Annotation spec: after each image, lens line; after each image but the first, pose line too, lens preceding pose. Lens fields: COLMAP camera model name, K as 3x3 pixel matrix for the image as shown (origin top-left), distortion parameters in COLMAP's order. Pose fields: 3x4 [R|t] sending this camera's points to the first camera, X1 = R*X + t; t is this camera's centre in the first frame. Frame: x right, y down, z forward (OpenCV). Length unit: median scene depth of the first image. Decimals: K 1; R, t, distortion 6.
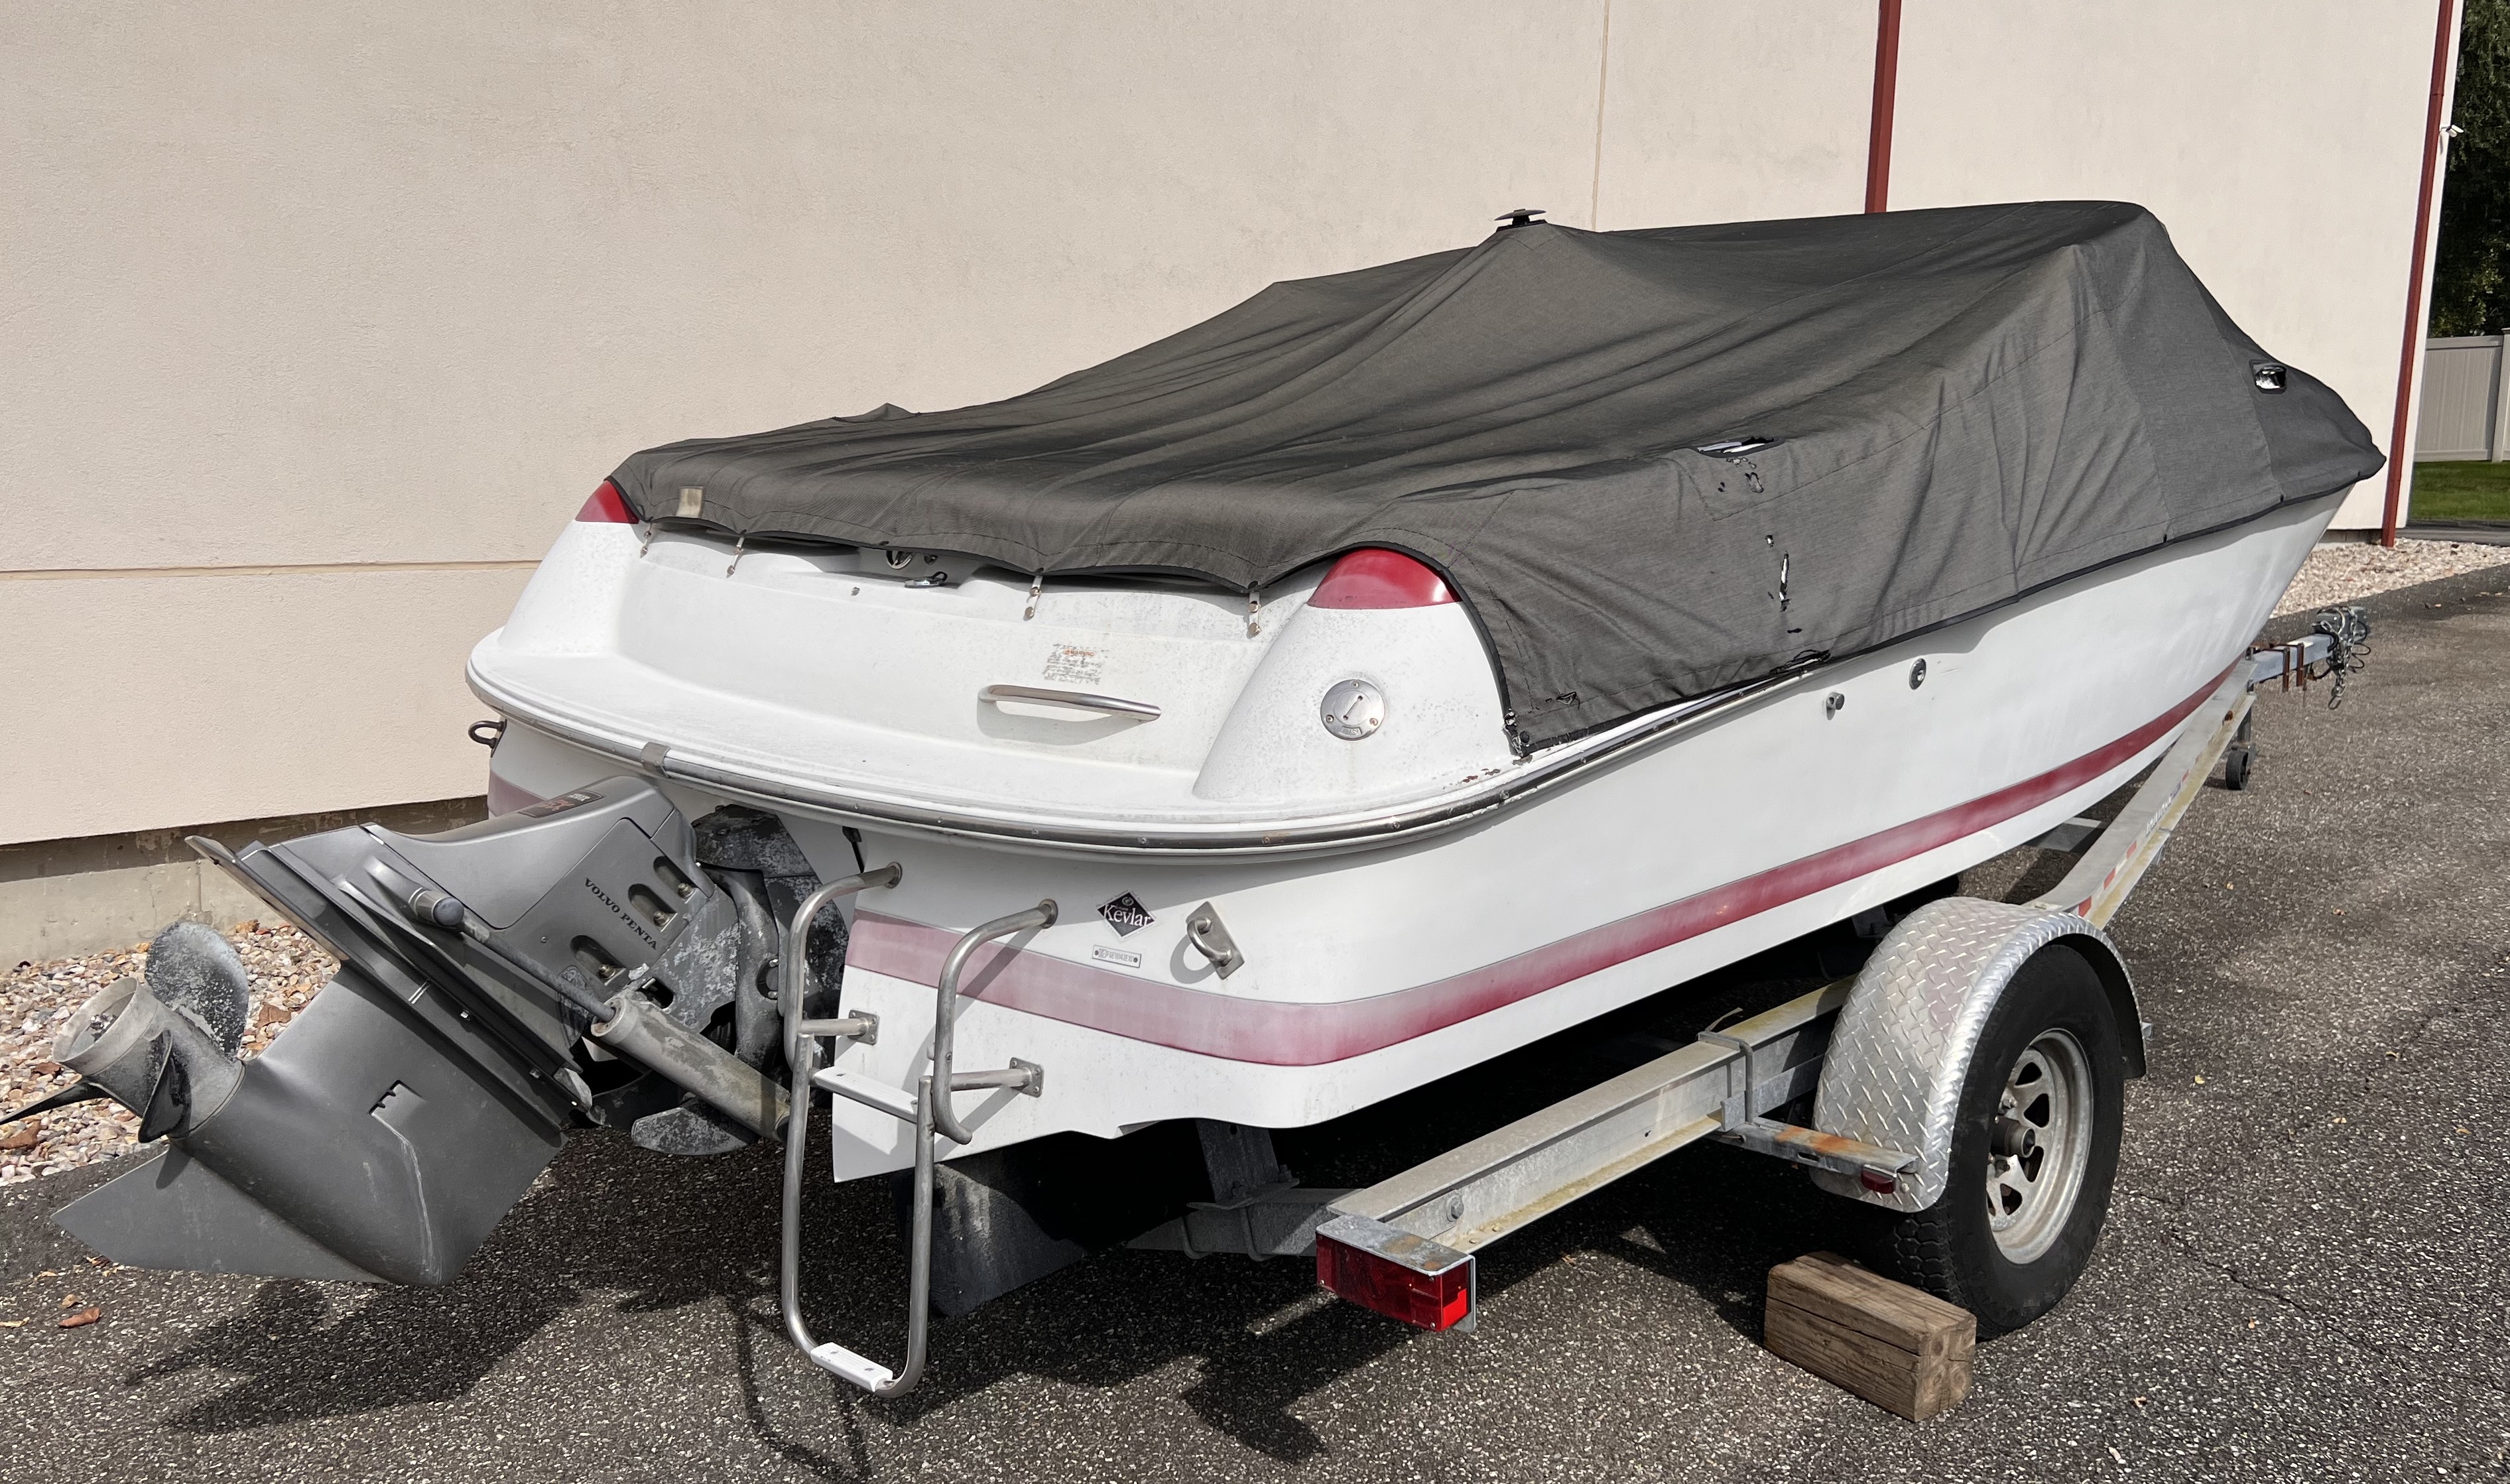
lens RADIAL K [[2036.6, 0, 1286.9], [0, 2036.6, 687.1], [0, 0, 1]] dist [0.054422, -0.074510]
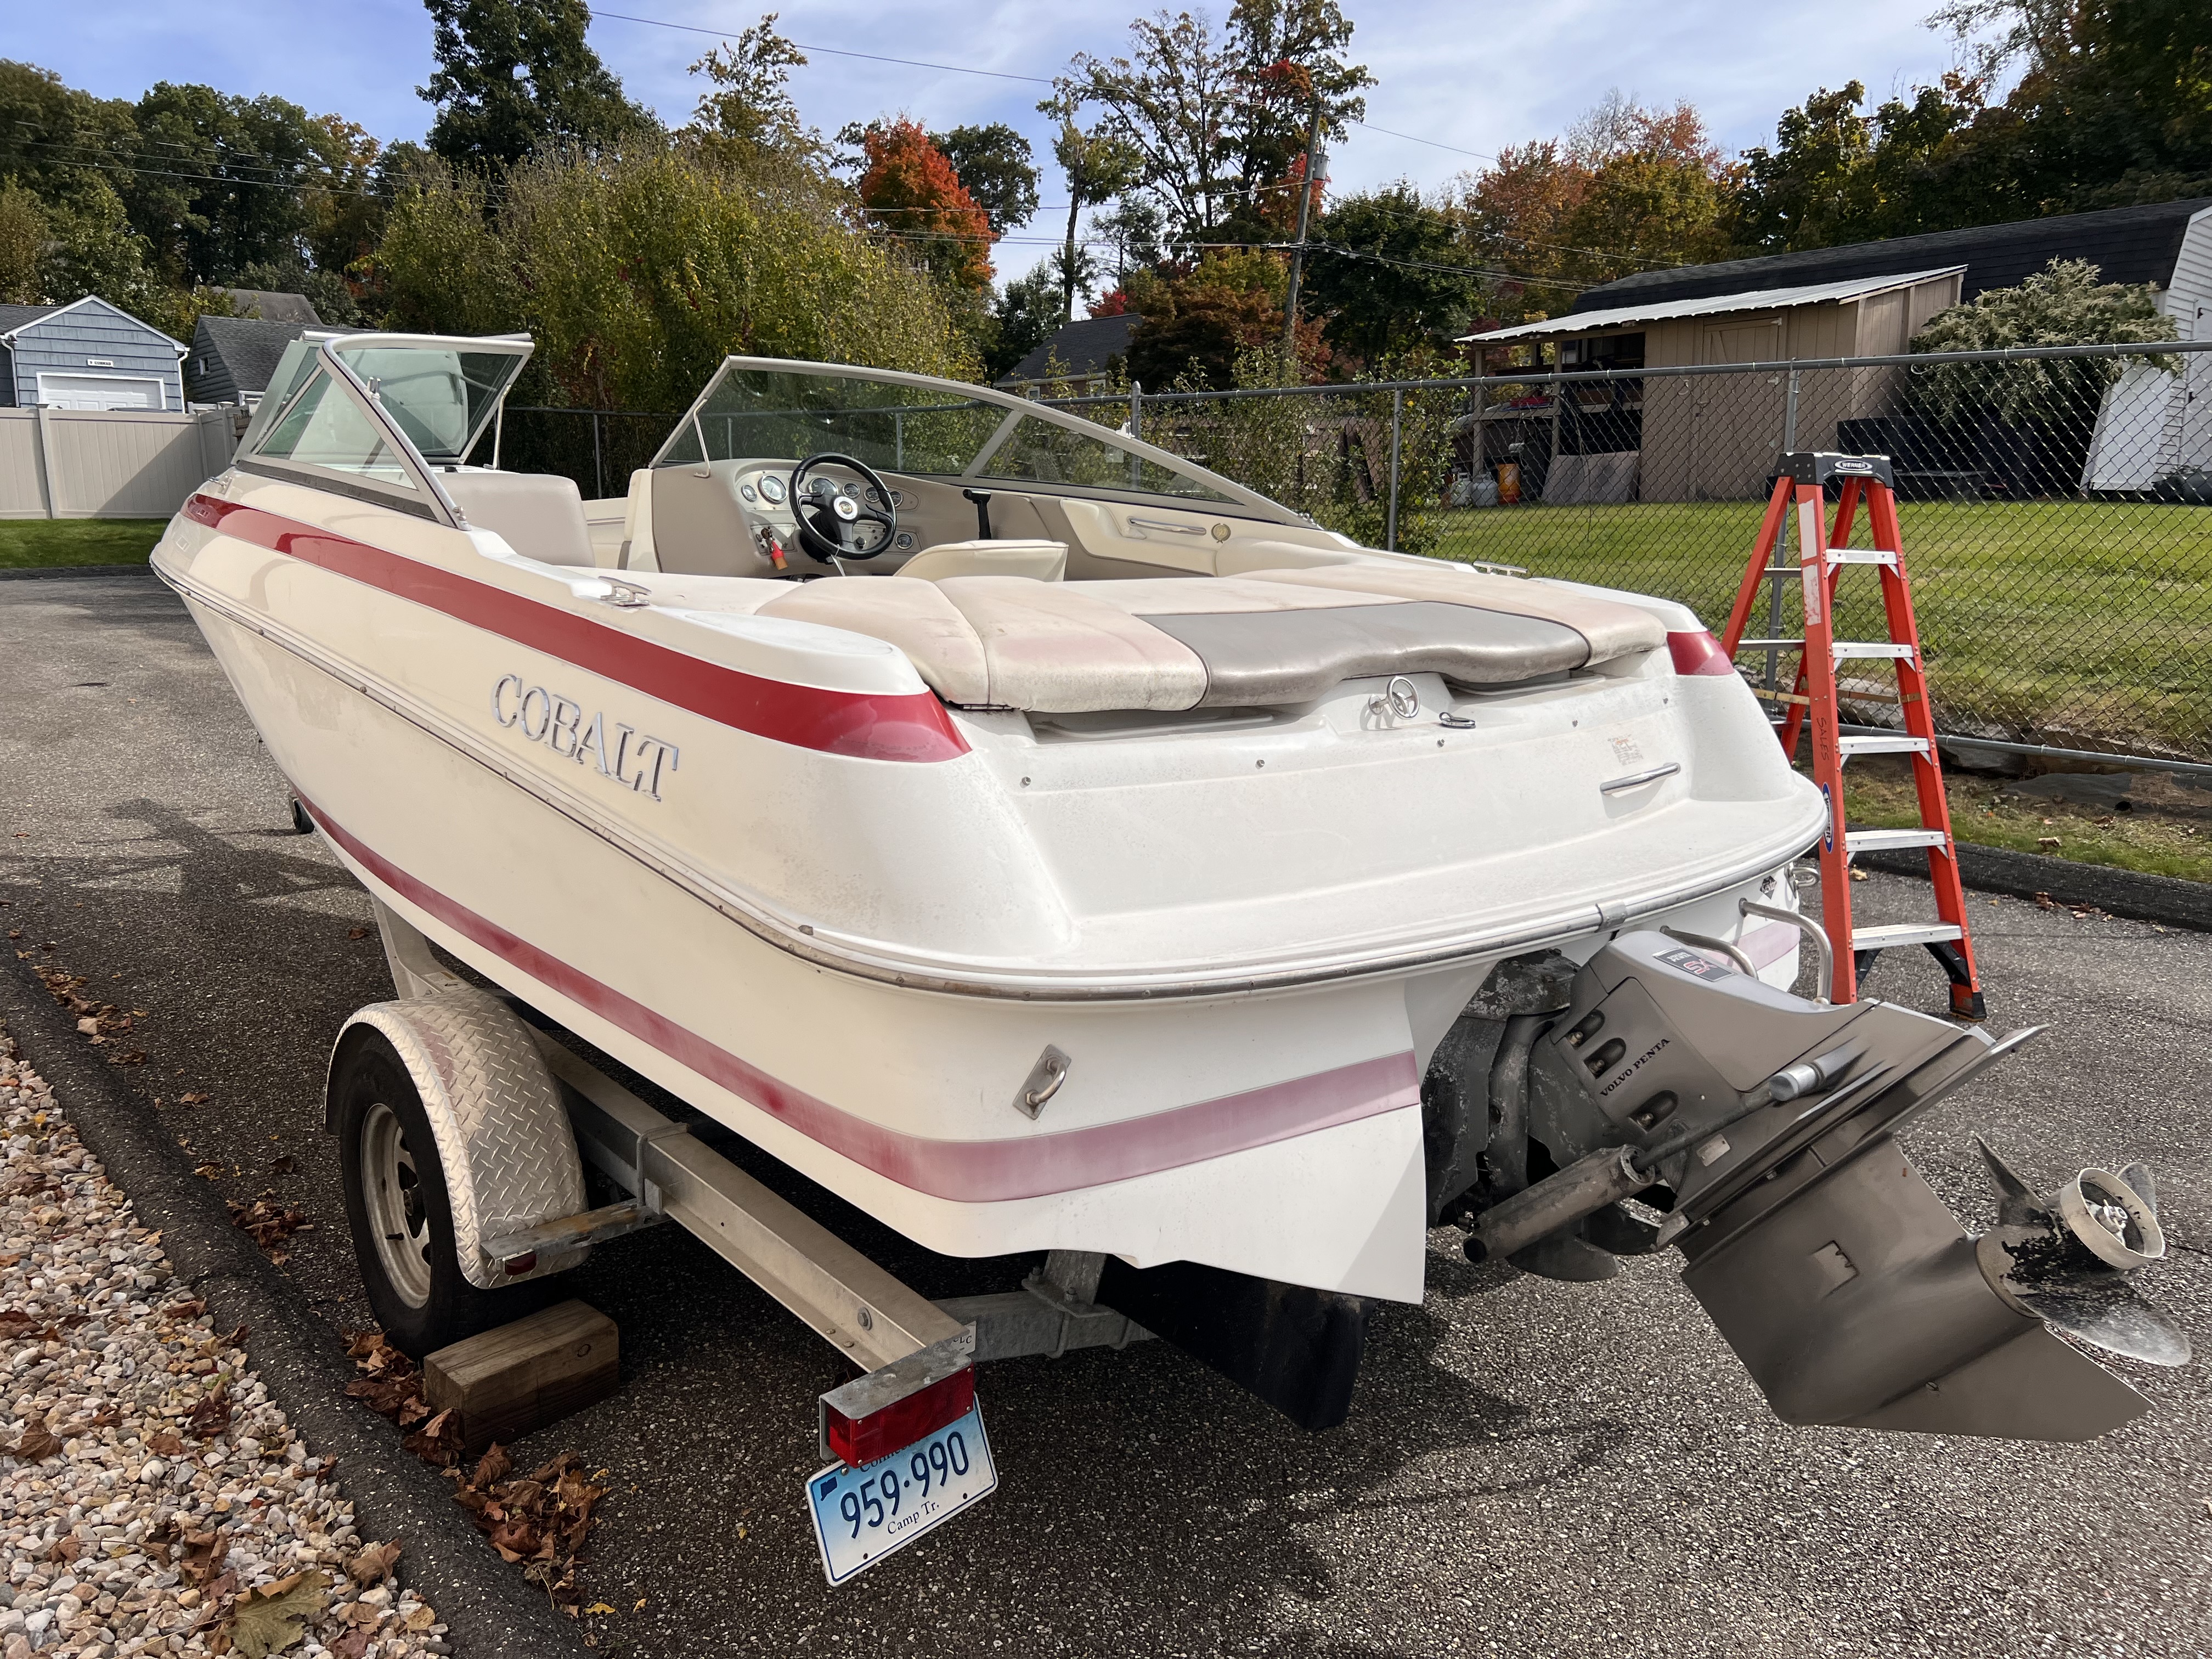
lens RADIAL K [[1701.4, 0, 1138.2], [0, 1701.4, 834.5], [0, 0, 1]] dist [0.064613, -0.077105]
pose [[0.051805, -0.205540, 0.977277, -1.167519], [0.124754, 0.972257, 0.197871, -0.209118], [-0.990834, 0.111668, 0.076009, 1.162785]]
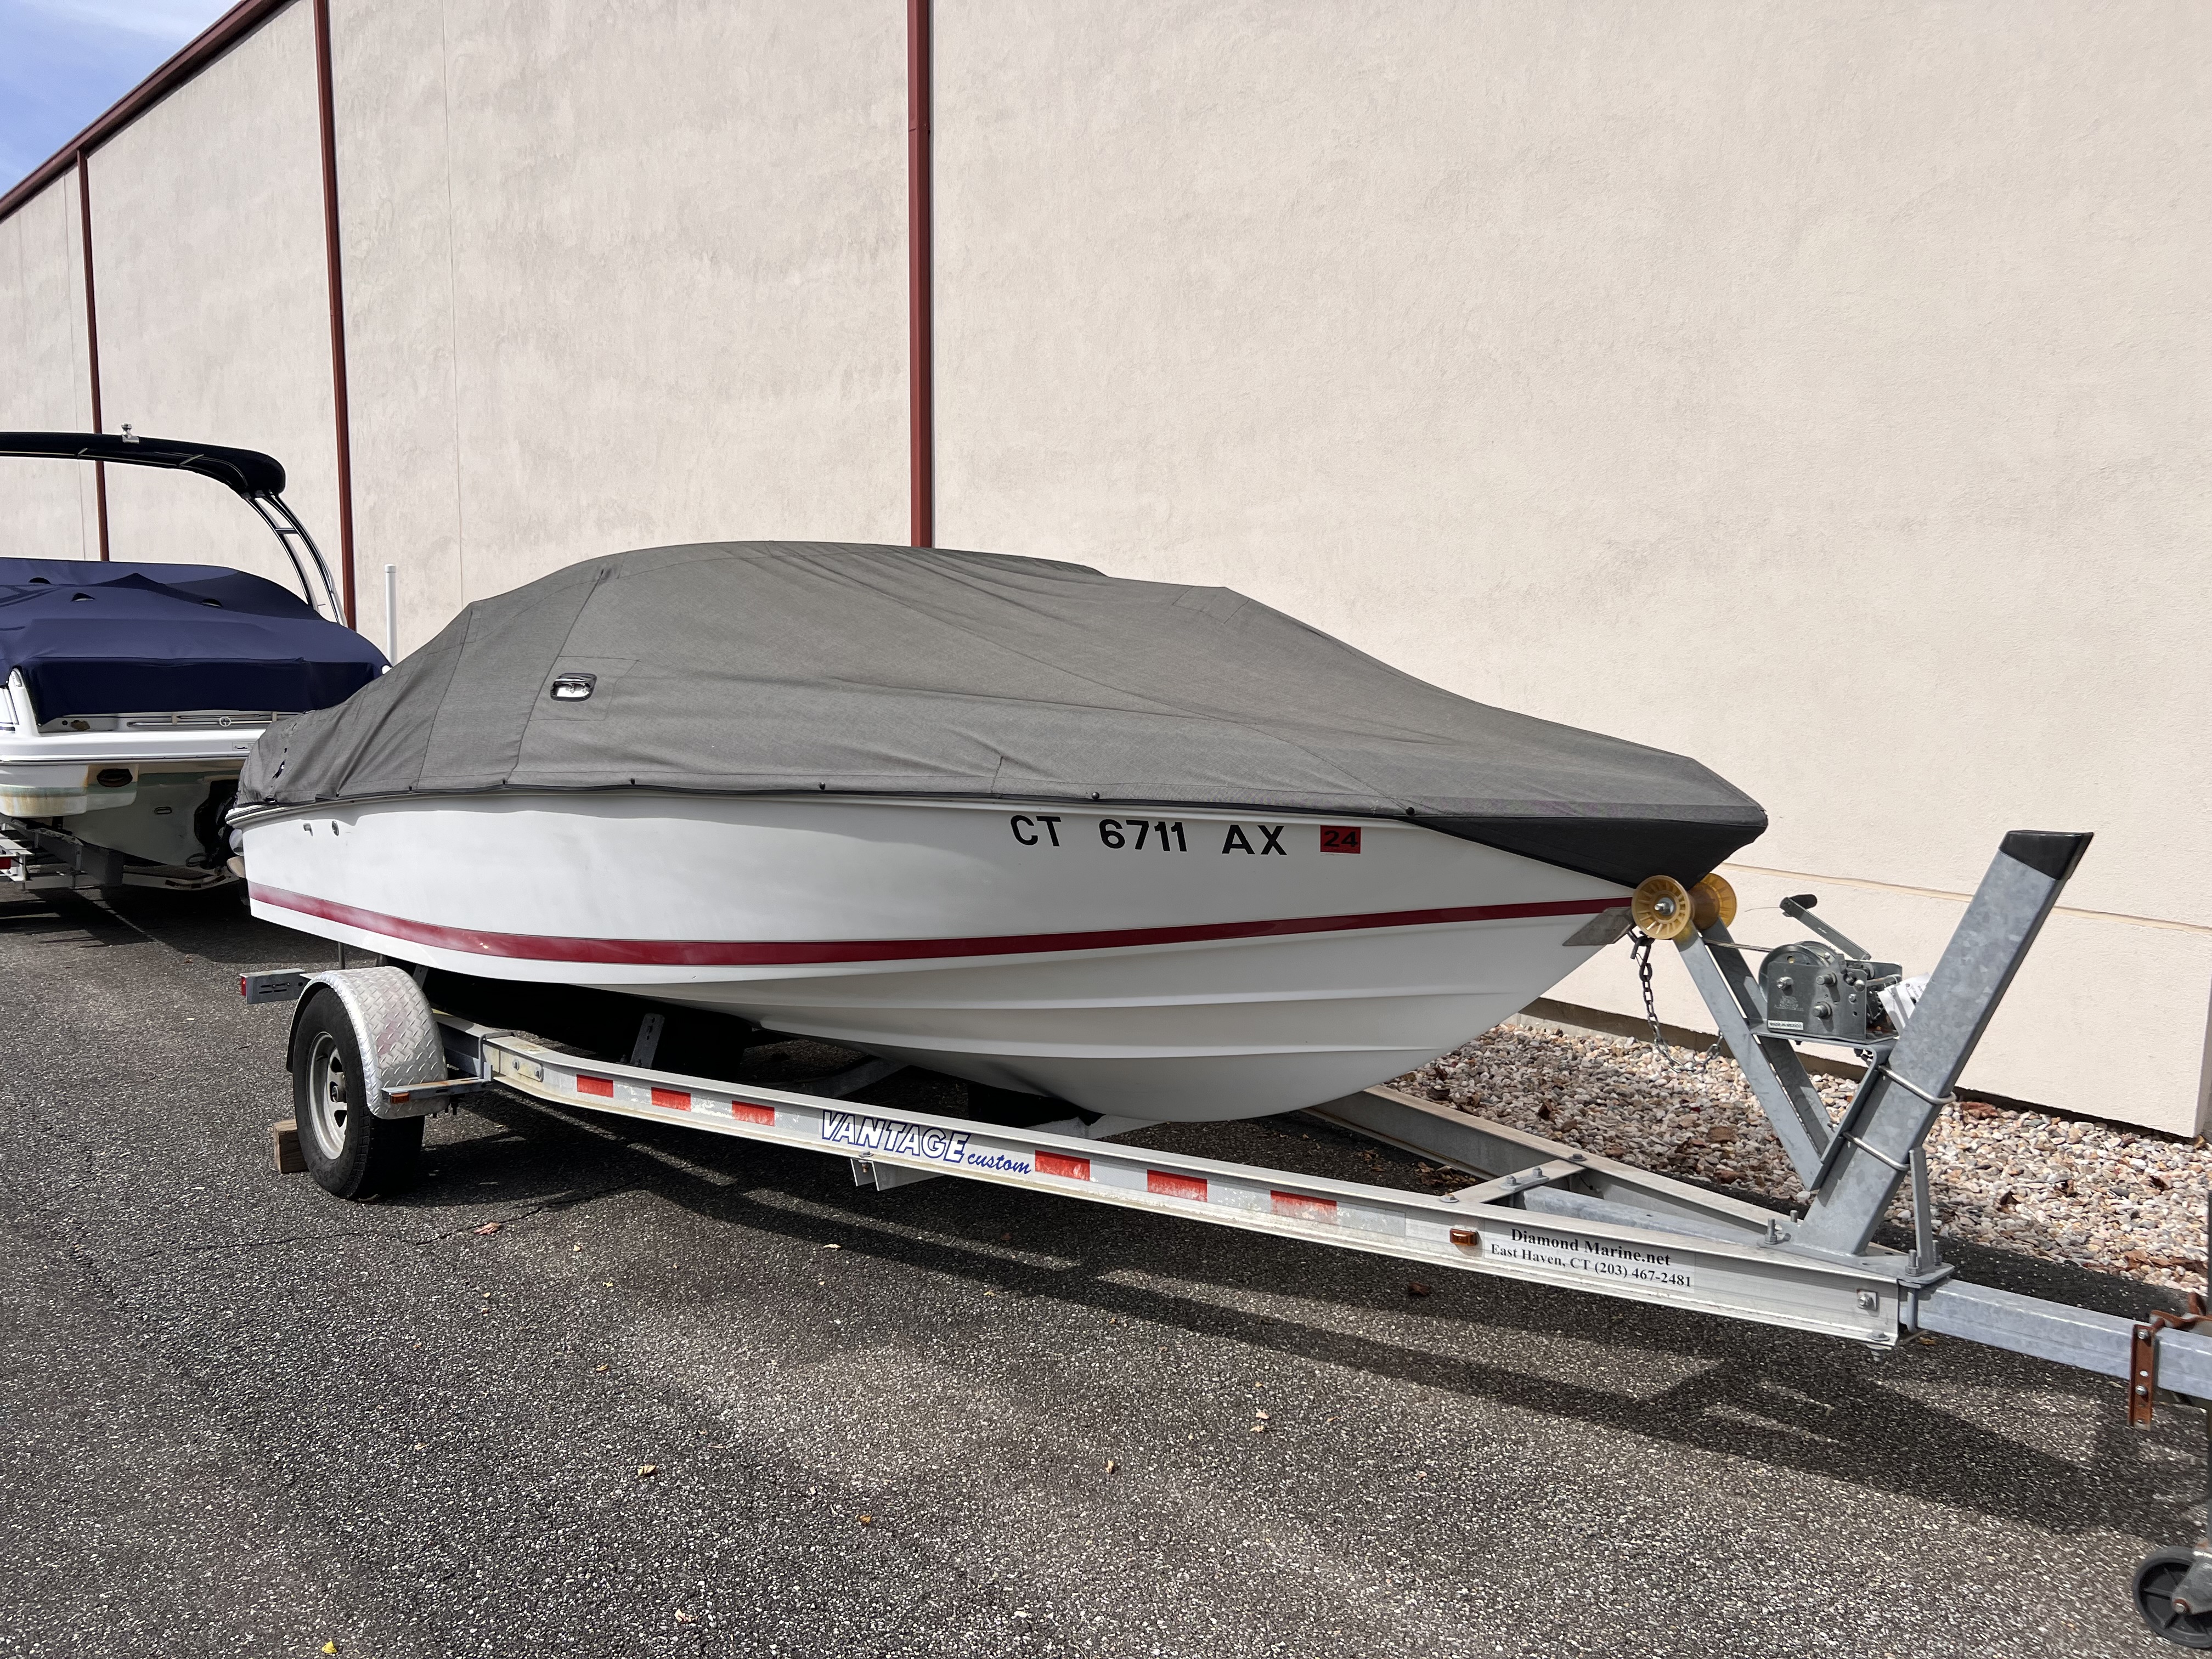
lens RADIAL K [[1640.1, 0, 1090.9], [0, 1640.1, 804.0], [0, 0, 1]] dist [0.067423, -0.087779]
pose [[-0.046743, 0.075147, -0.996076, 2.056316], [-0.150215, 0.985298, 0.081383, -0.298100], [0.987548, 0.153430, -0.034767, 1.927754]]
